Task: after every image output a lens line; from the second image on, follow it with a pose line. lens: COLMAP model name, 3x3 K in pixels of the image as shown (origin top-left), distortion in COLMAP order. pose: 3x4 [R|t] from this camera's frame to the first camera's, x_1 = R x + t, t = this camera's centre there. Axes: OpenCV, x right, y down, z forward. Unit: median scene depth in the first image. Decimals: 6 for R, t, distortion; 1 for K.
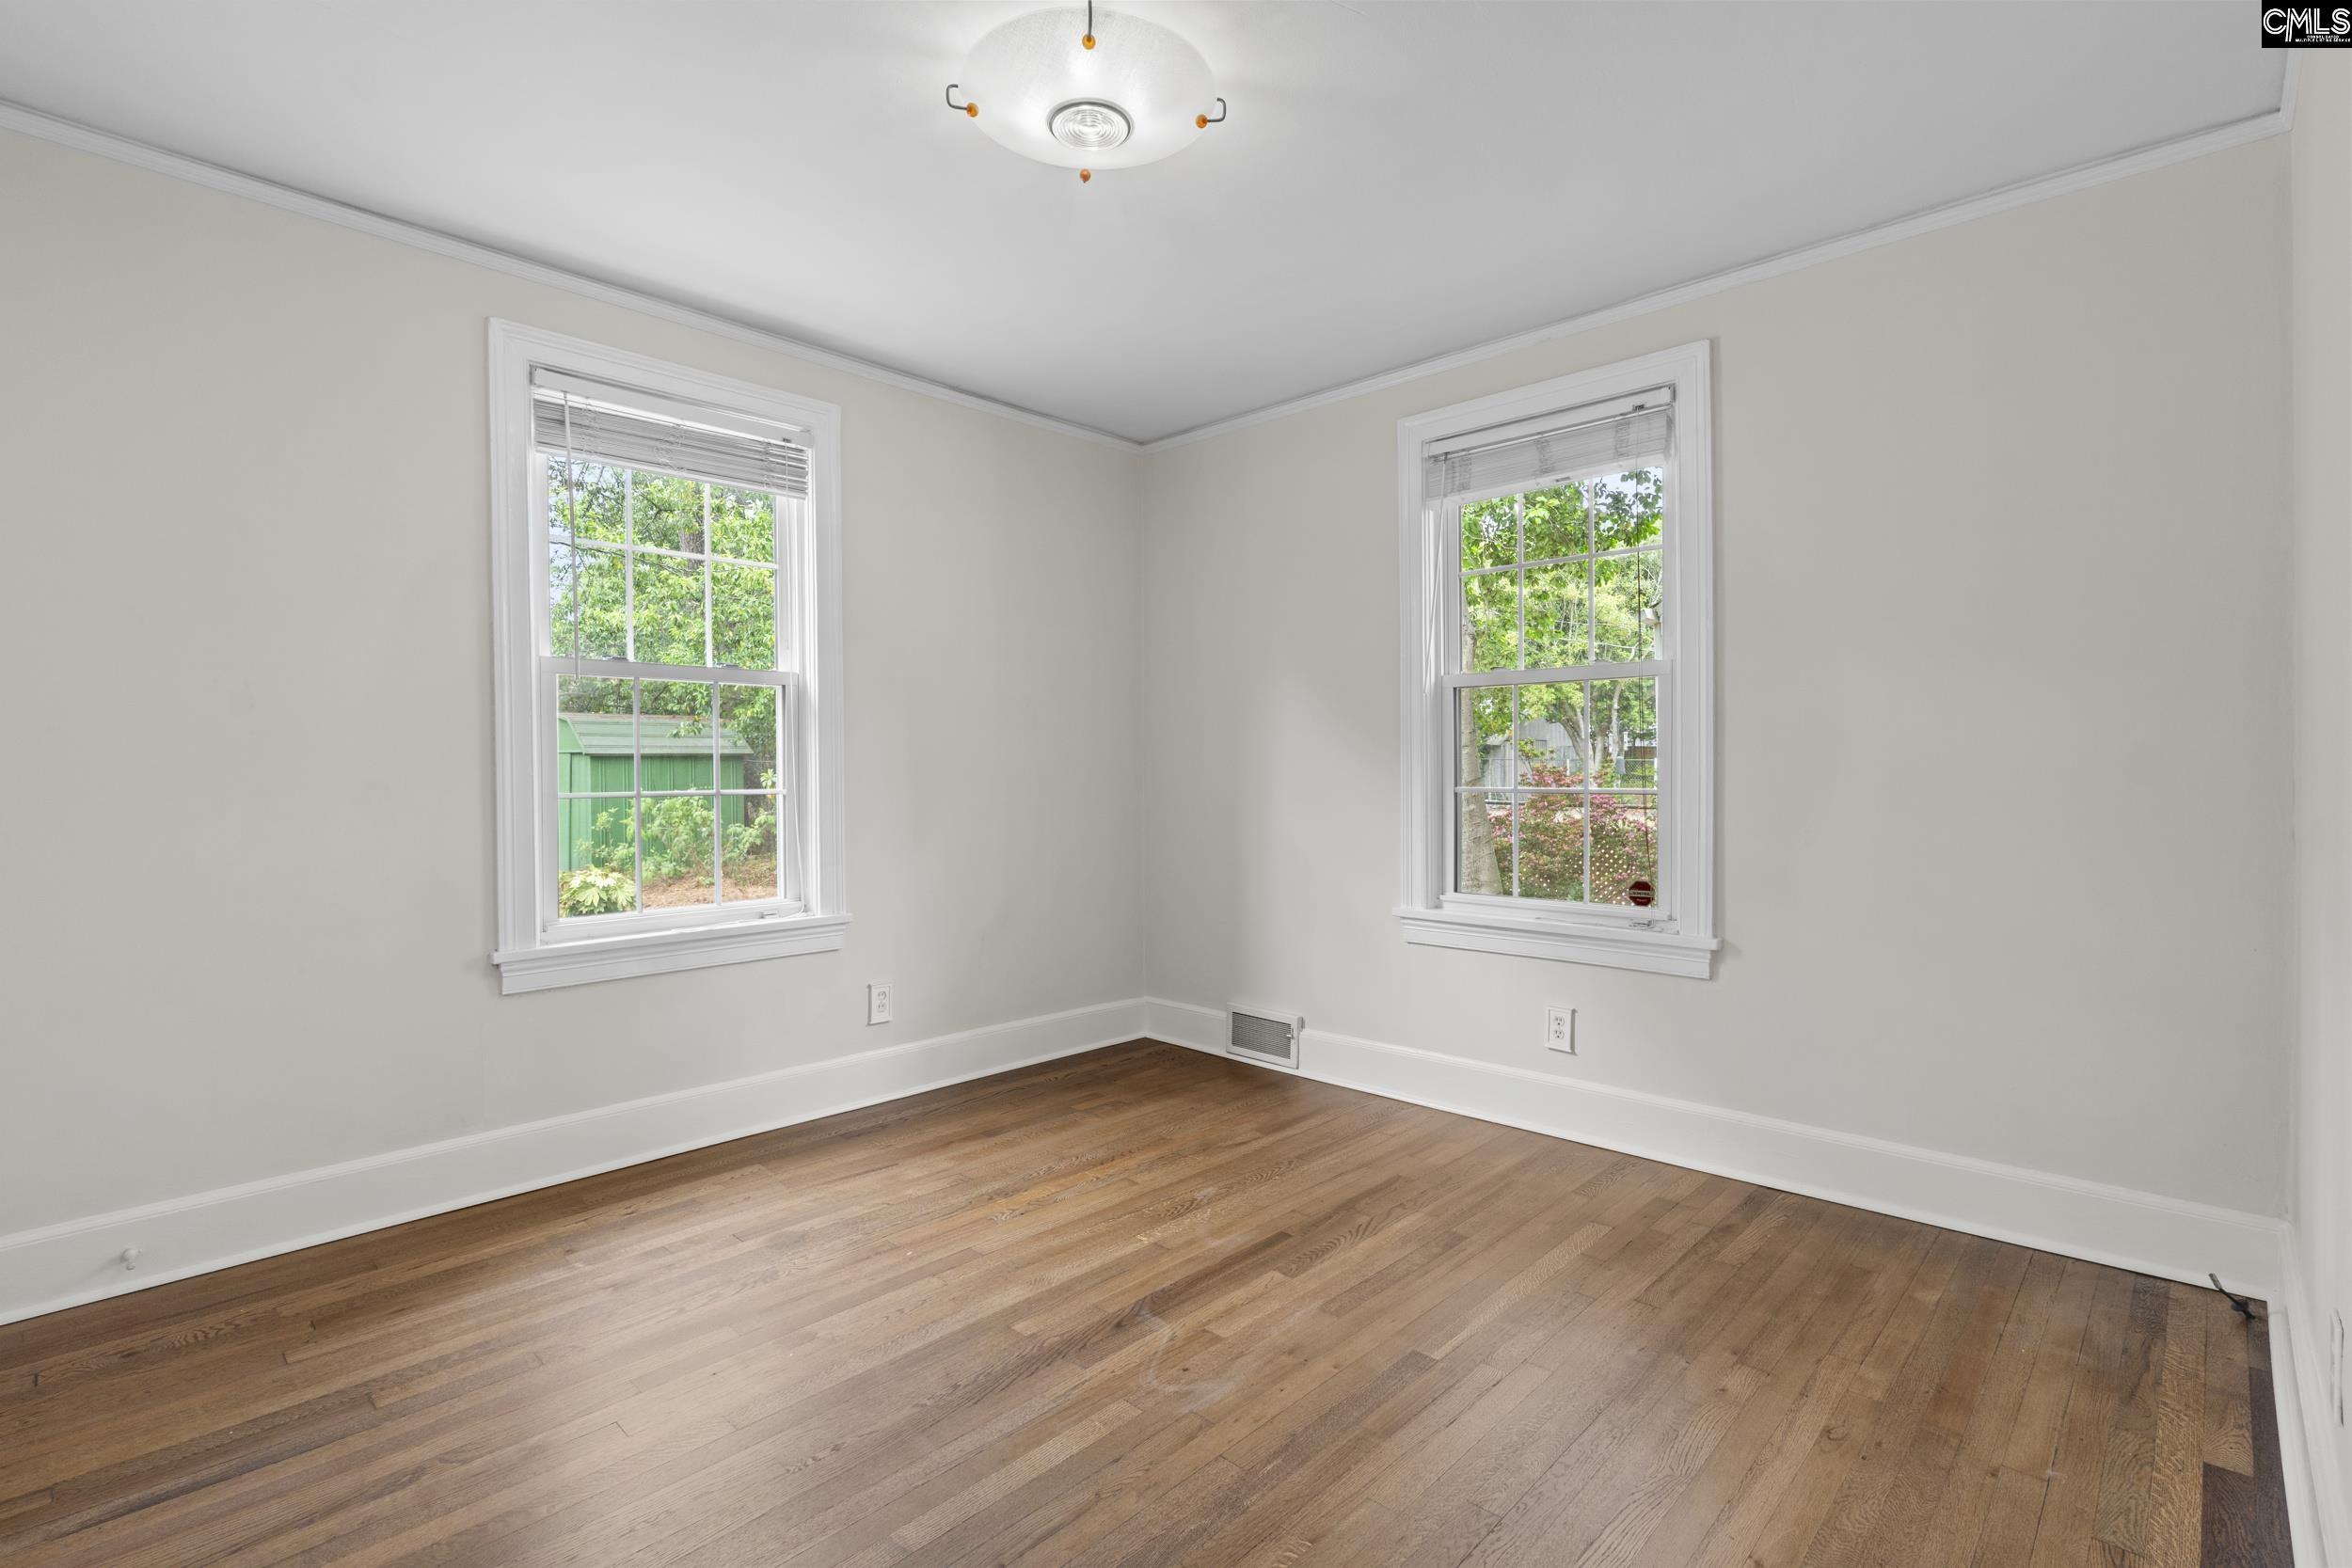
lens RADIAL K [[1086.2, 0, 1171.0], [0, 1086.2, 779.7], [0, 0, 1]] dist [-0.001457, -0.000820]
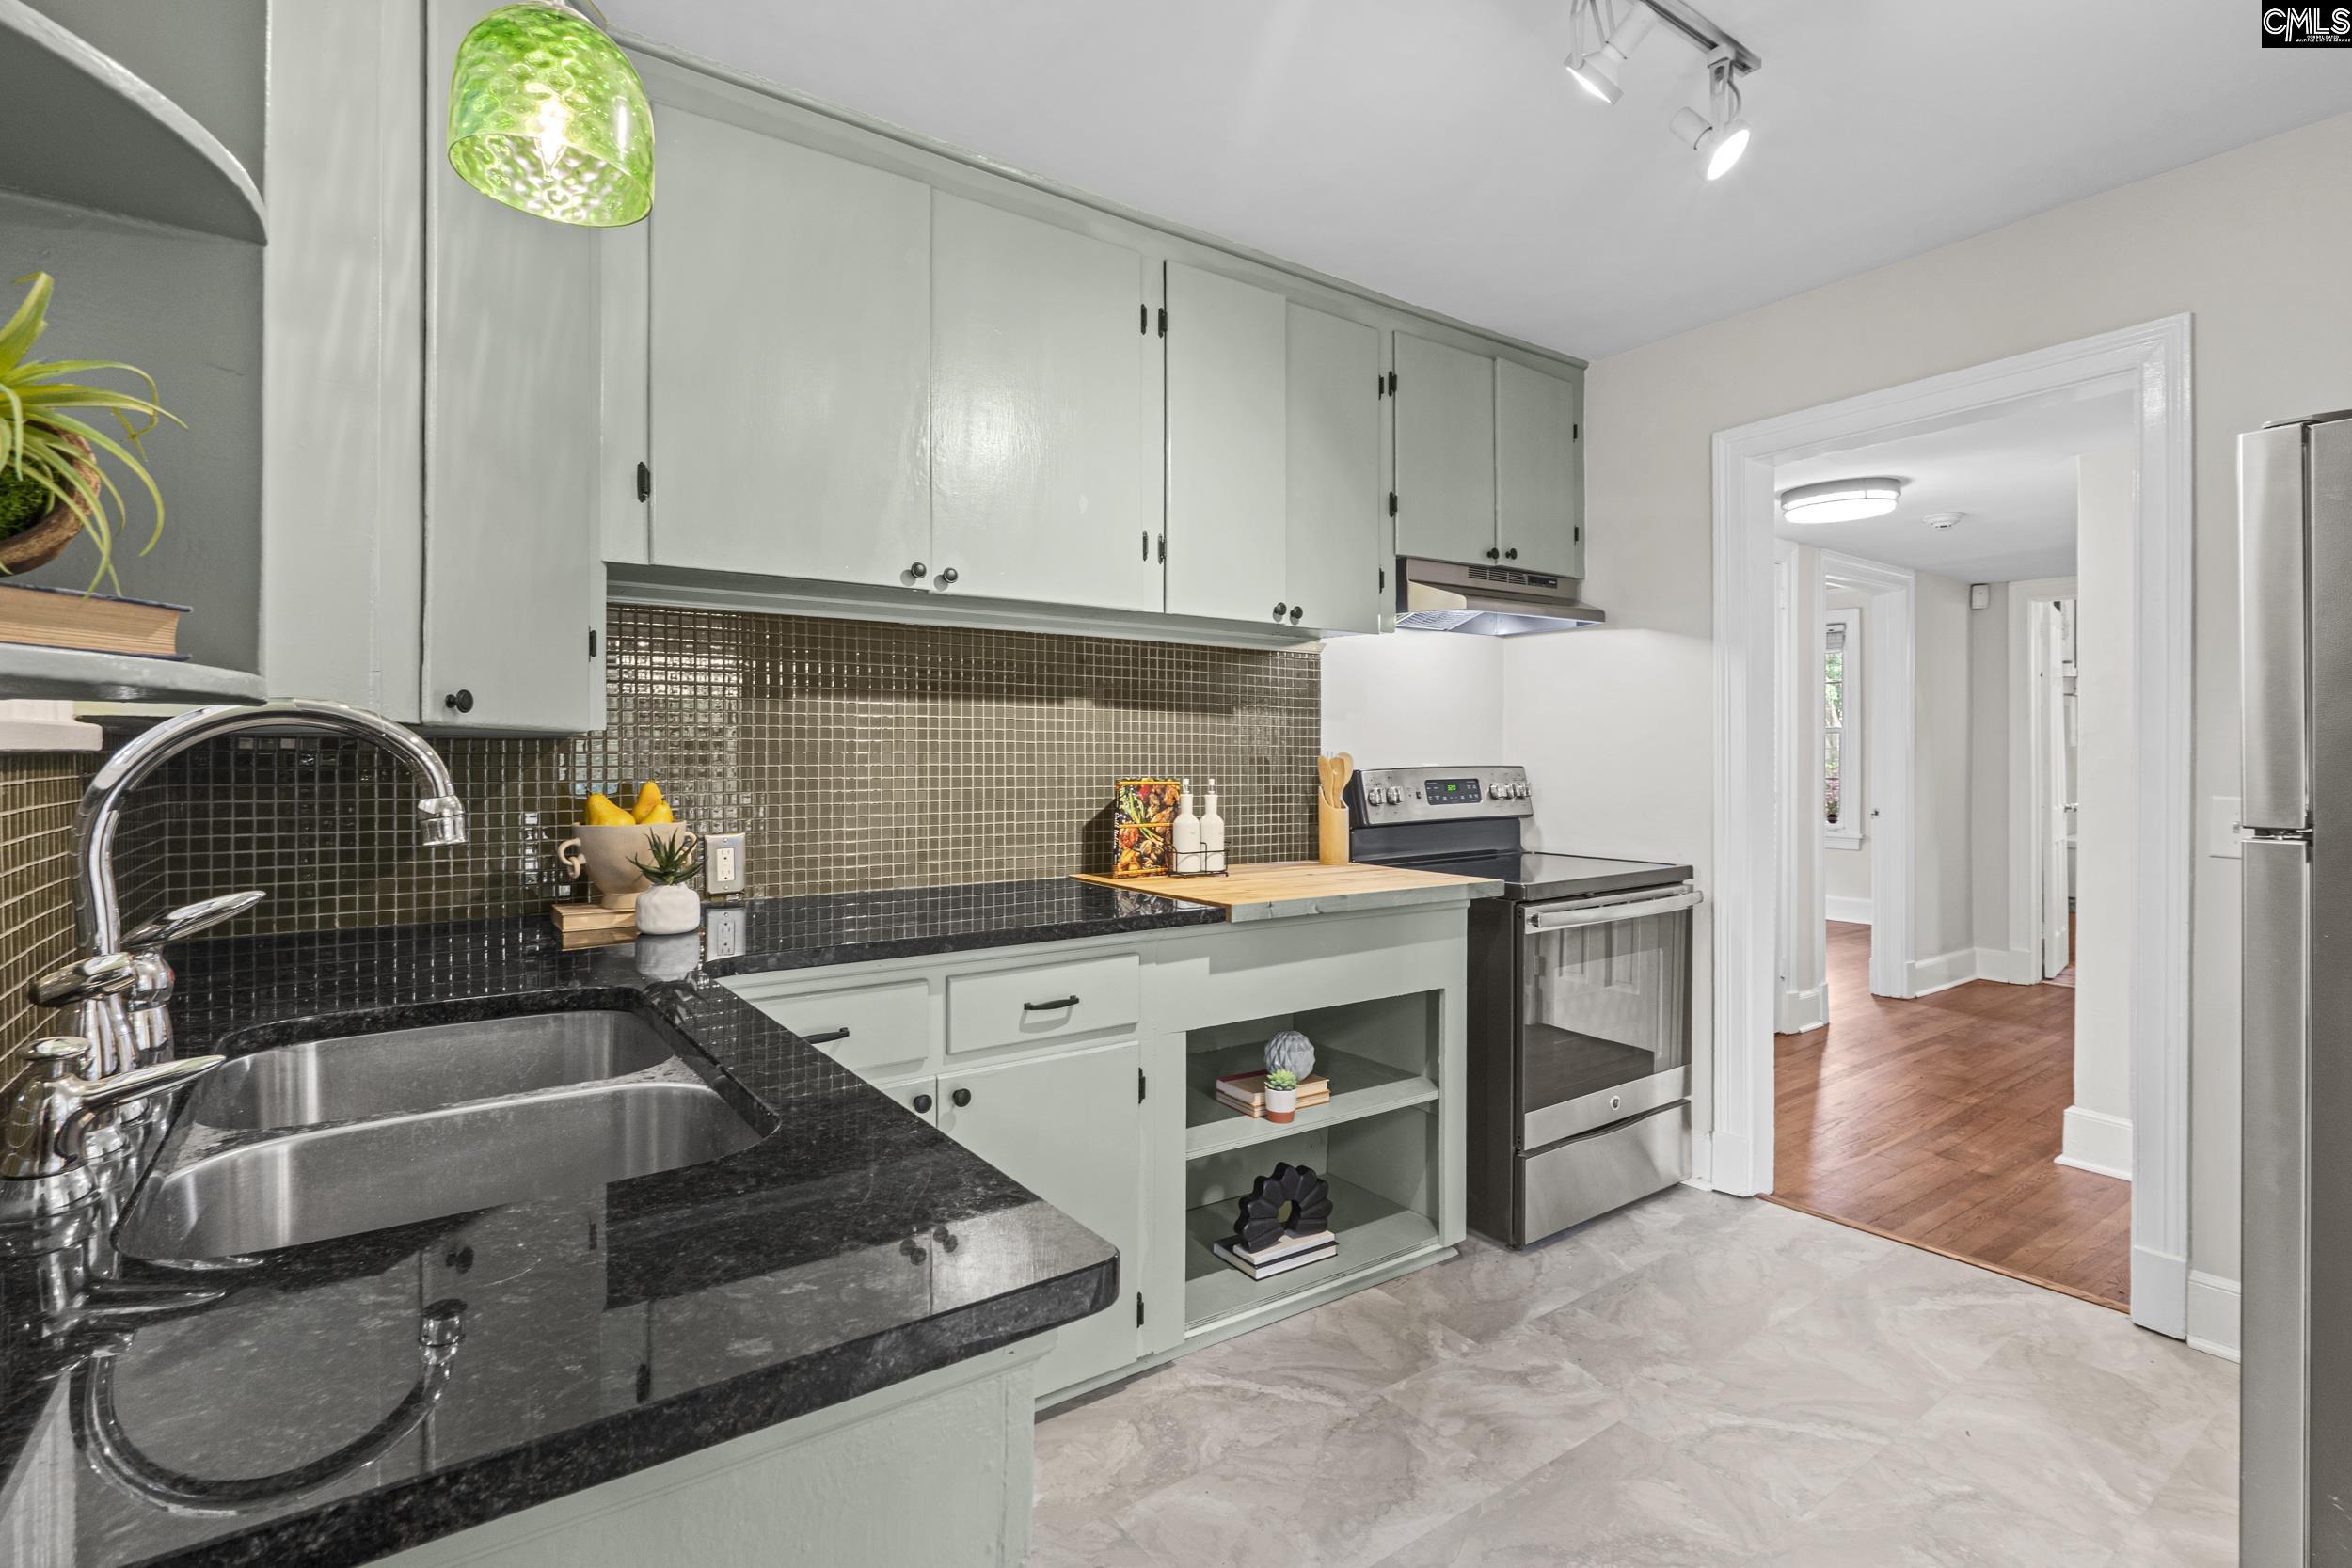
lens RADIAL K [[1086.2, 0, 1181.8], [0, 1086.2, 762.1], [0, 0, 1]] dist [-0.001457, -0.000820]
pose [[0.981592, -0.000859, -0.190988, -0.596614], [-0.000328, 0.999981, -0.006181, -0.013215], [0.190990, 0.006130, 0.981573, -1.841702]]
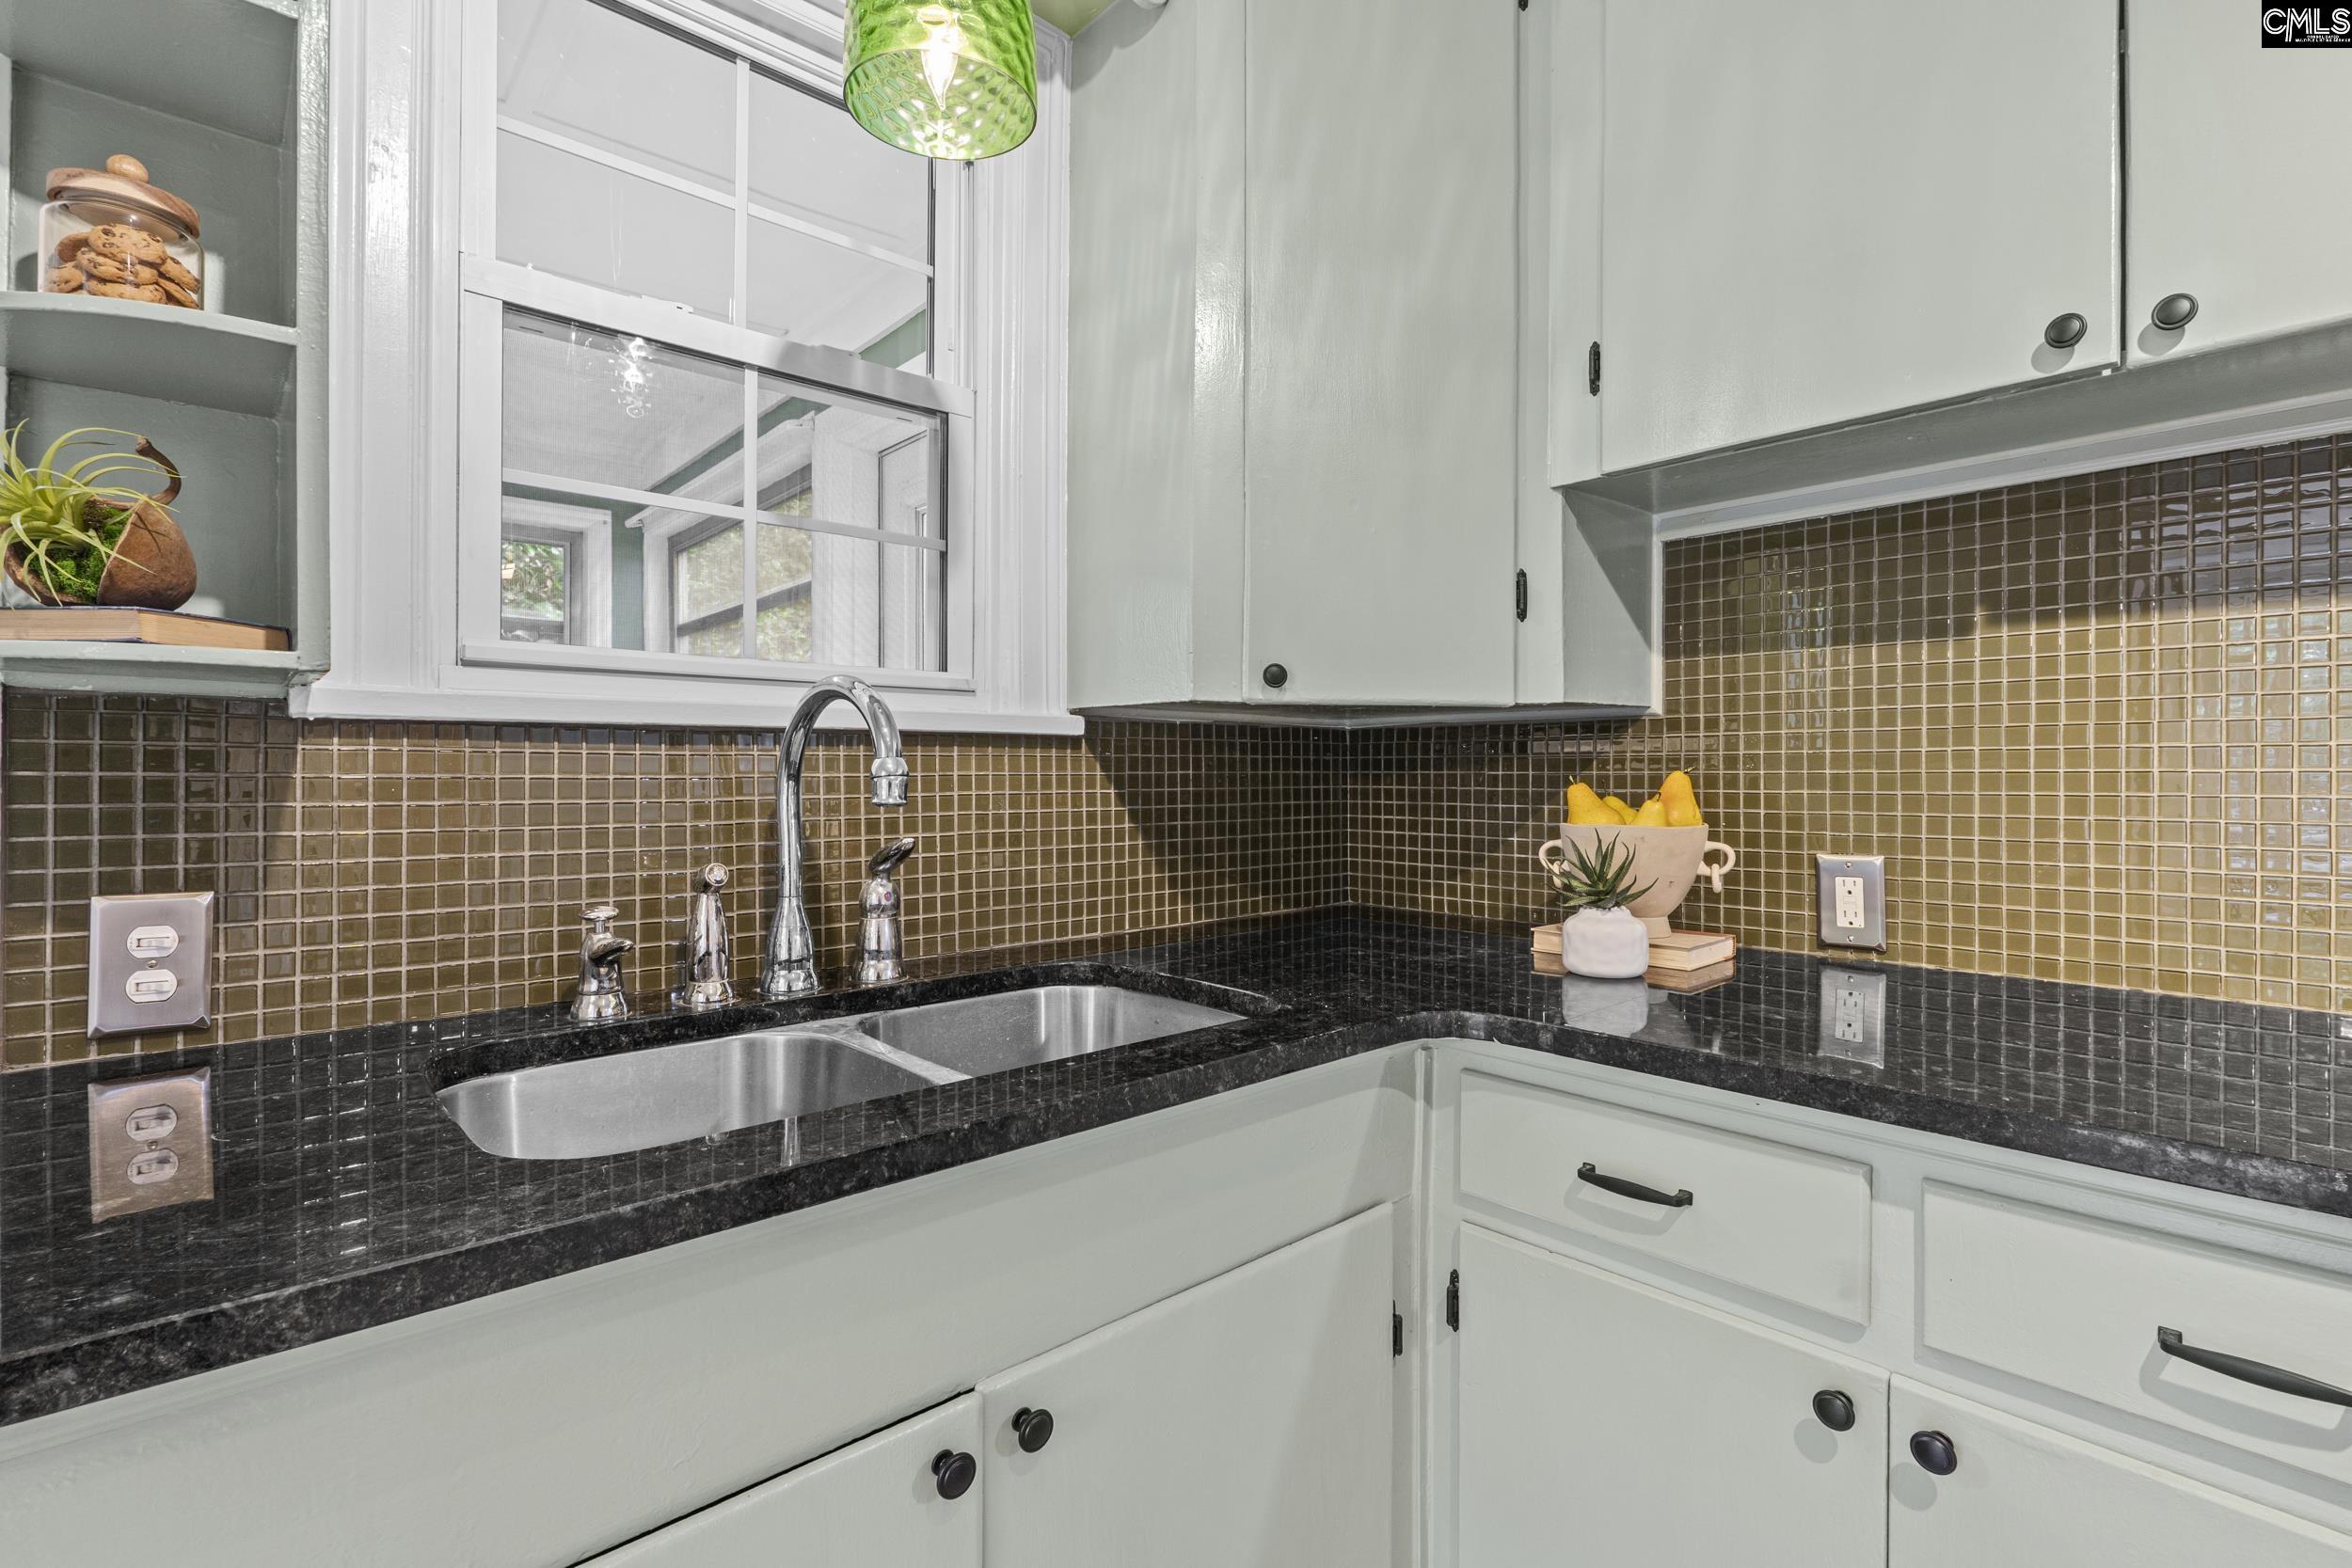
lens RADIAL K [[1086.2, 0, 1185.4], [0, 1086.2, 781.7], [0, 0, 1]] dist [-0.001457, -0.000820]
pose [[-0.077332, 0.003869, -0.996998, -0.547718], [-0.010783, 0.999931, 0.004717, -0.001549], [0.996947, 0.011115, -0.077285, -1.474634]]
